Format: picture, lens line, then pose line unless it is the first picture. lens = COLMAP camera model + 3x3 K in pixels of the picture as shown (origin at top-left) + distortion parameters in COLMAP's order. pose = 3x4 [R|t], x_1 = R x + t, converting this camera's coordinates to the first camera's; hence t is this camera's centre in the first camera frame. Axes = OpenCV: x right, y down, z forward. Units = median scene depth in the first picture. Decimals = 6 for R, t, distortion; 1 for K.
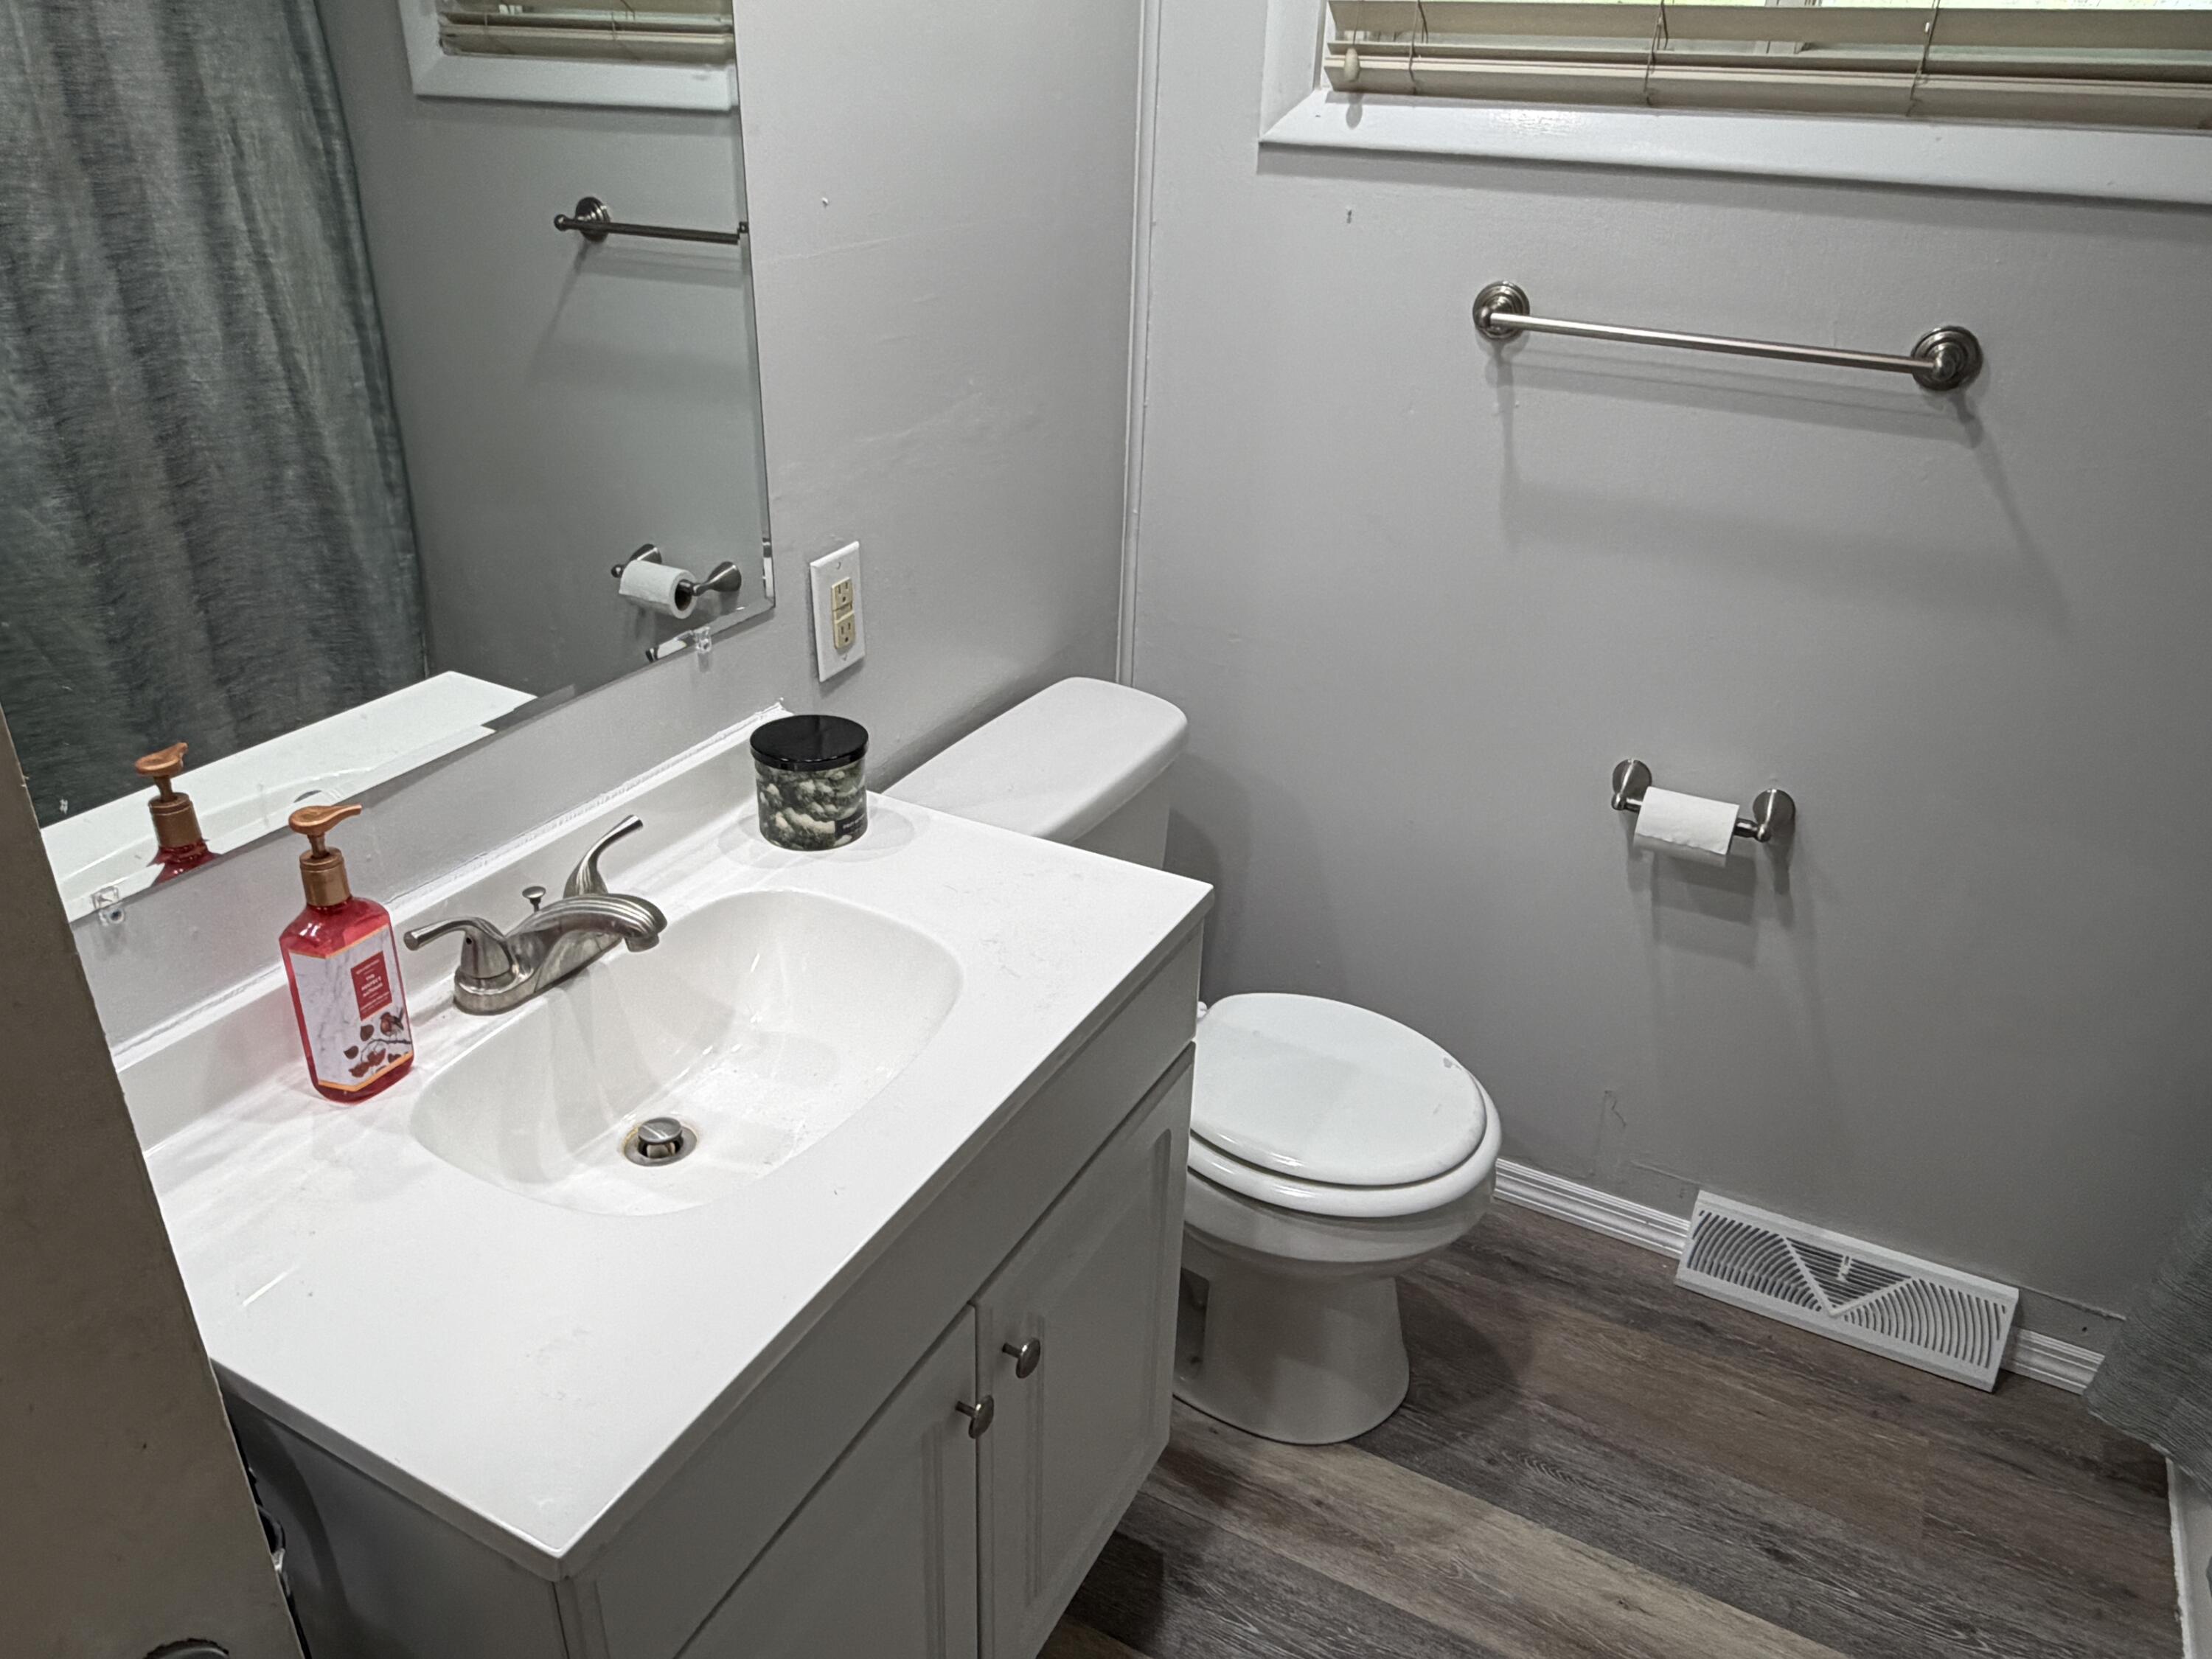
lens RADIAL K [[1556.1, 0, 1106.0], [0, 1556.1, 837.2], [0, 0, 1]] dist [0.006701, -0.000114]
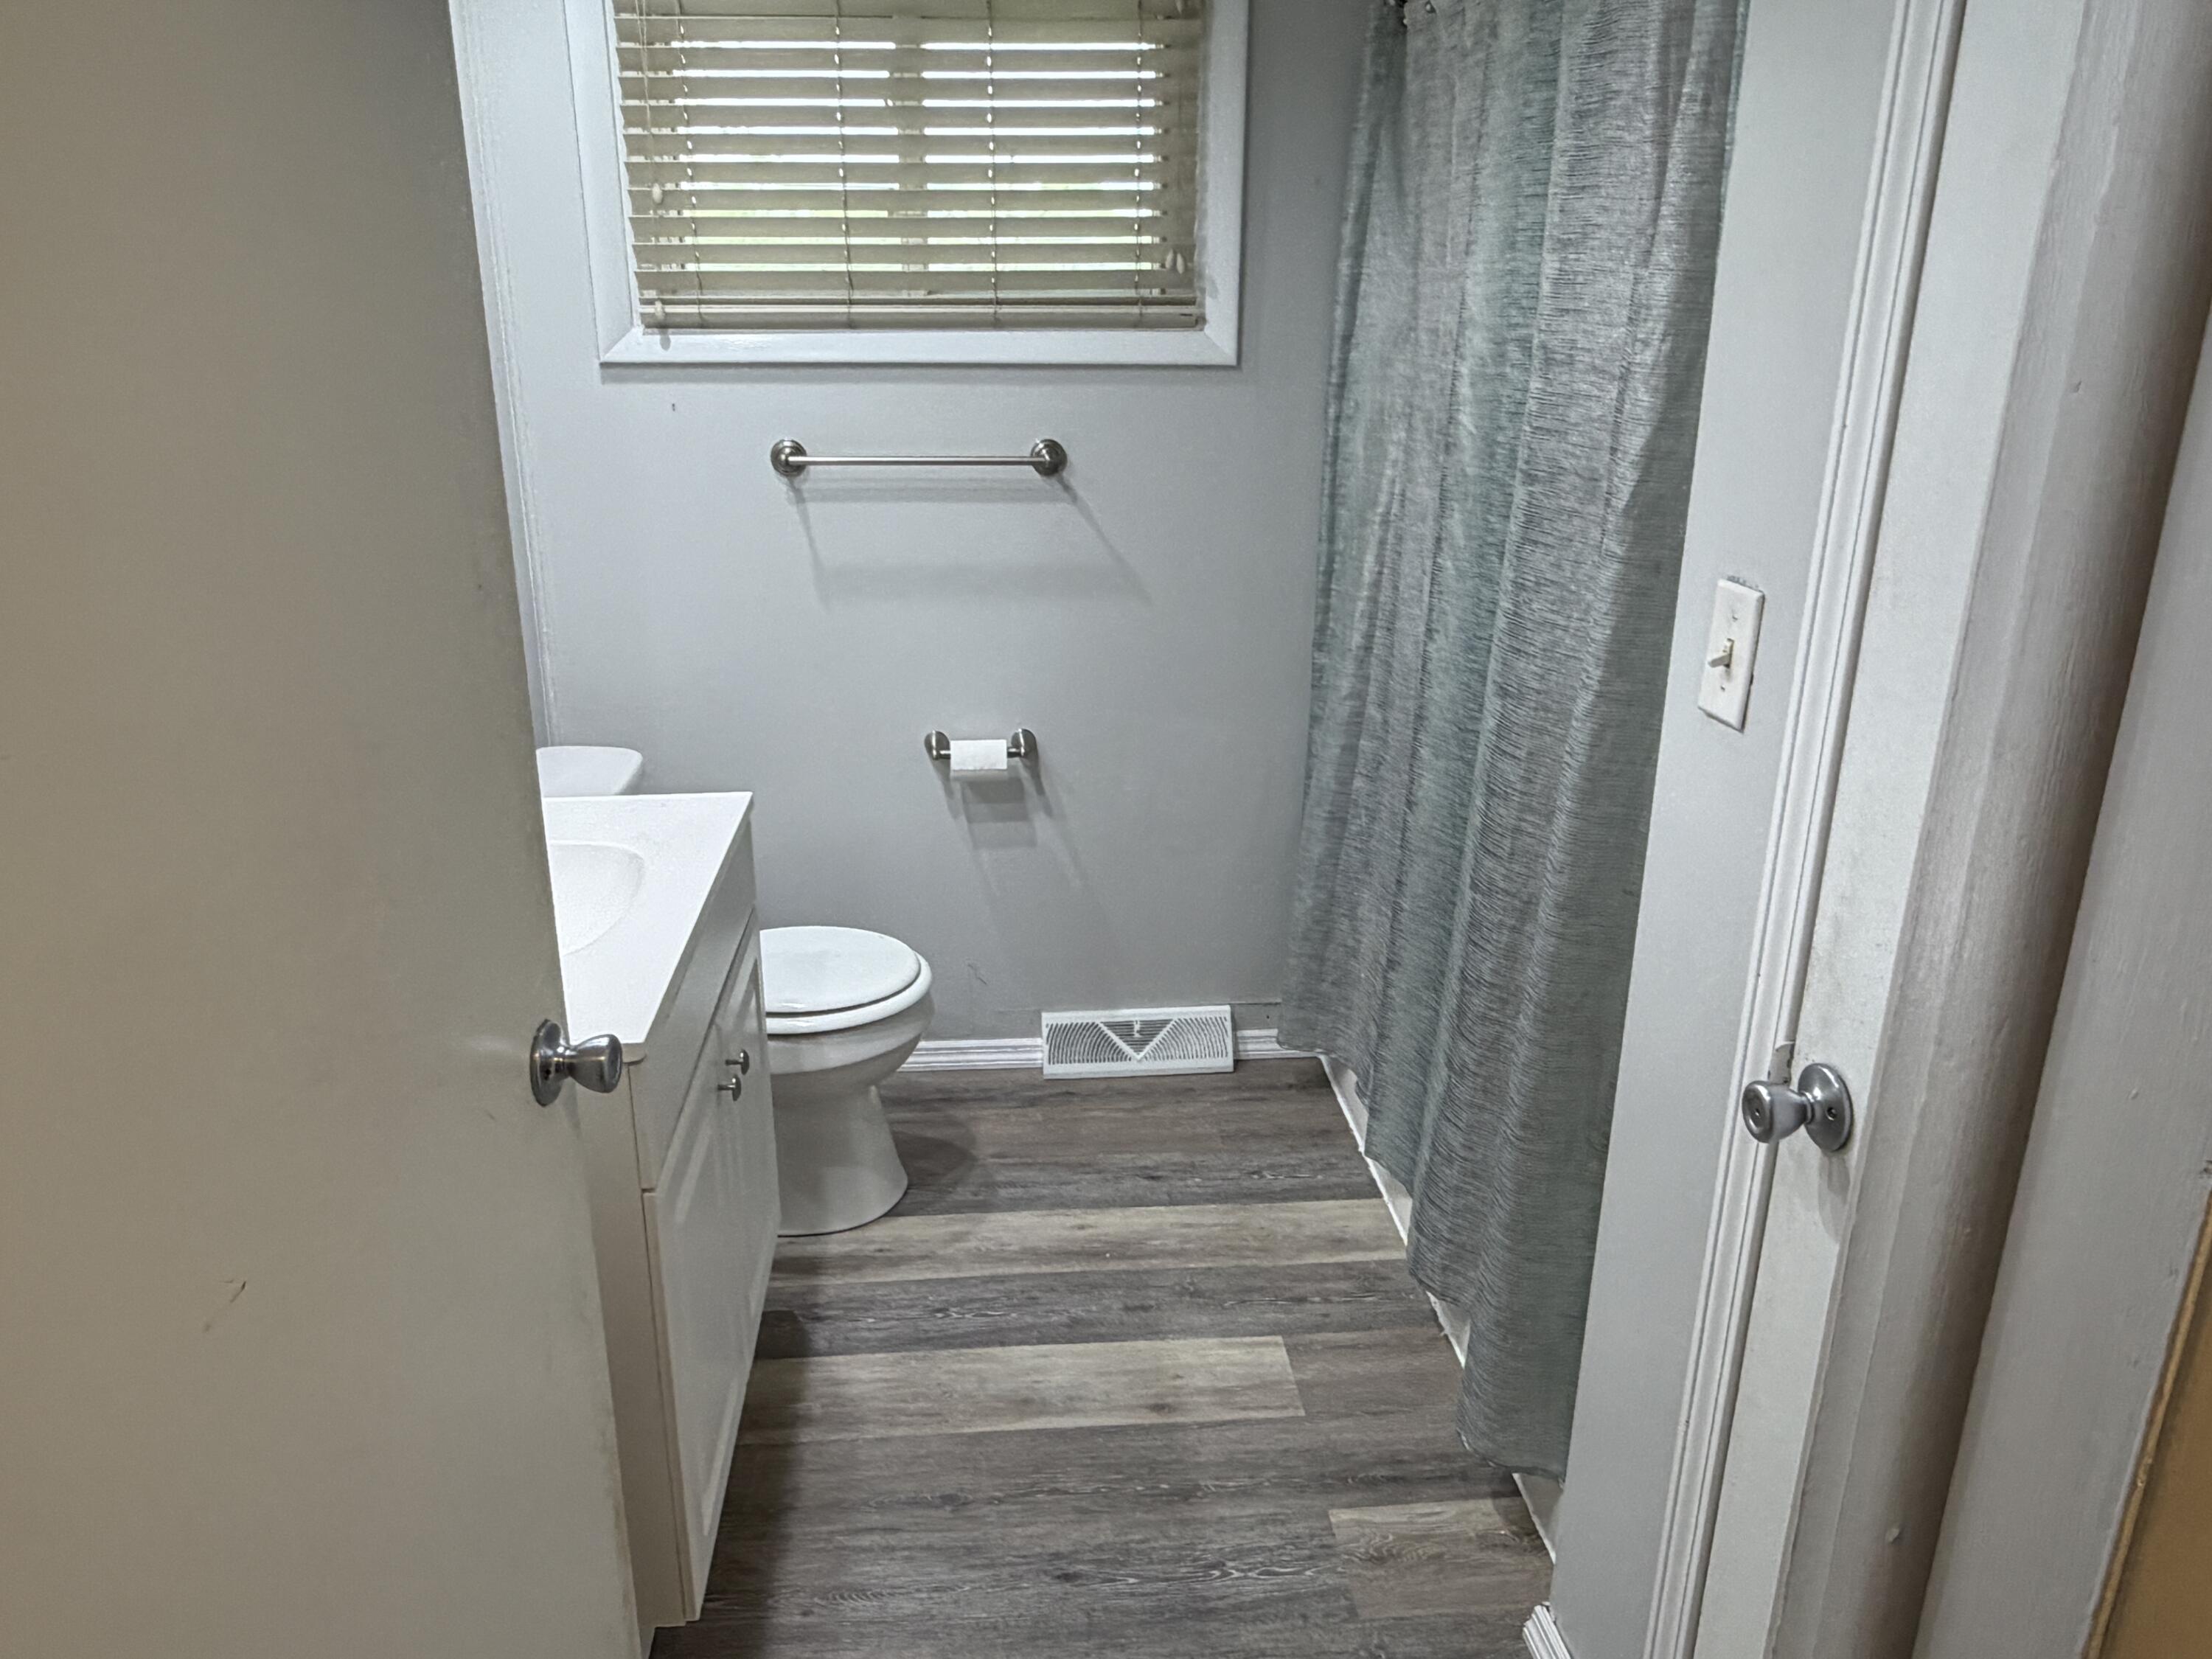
lens RADIAL K [[1556.1, 0, 1106.0], [0, 1556.1, 837.2], [0, 0, 1]] dist [0.006701, -0.000114]
pose [[0.841021, -0.200867, 0.502330, -0.326281], [0.269619, 0.960614, -0.067285, 0.209502], [-0.469030, 0.192026, 0.862054, -0.401072]]
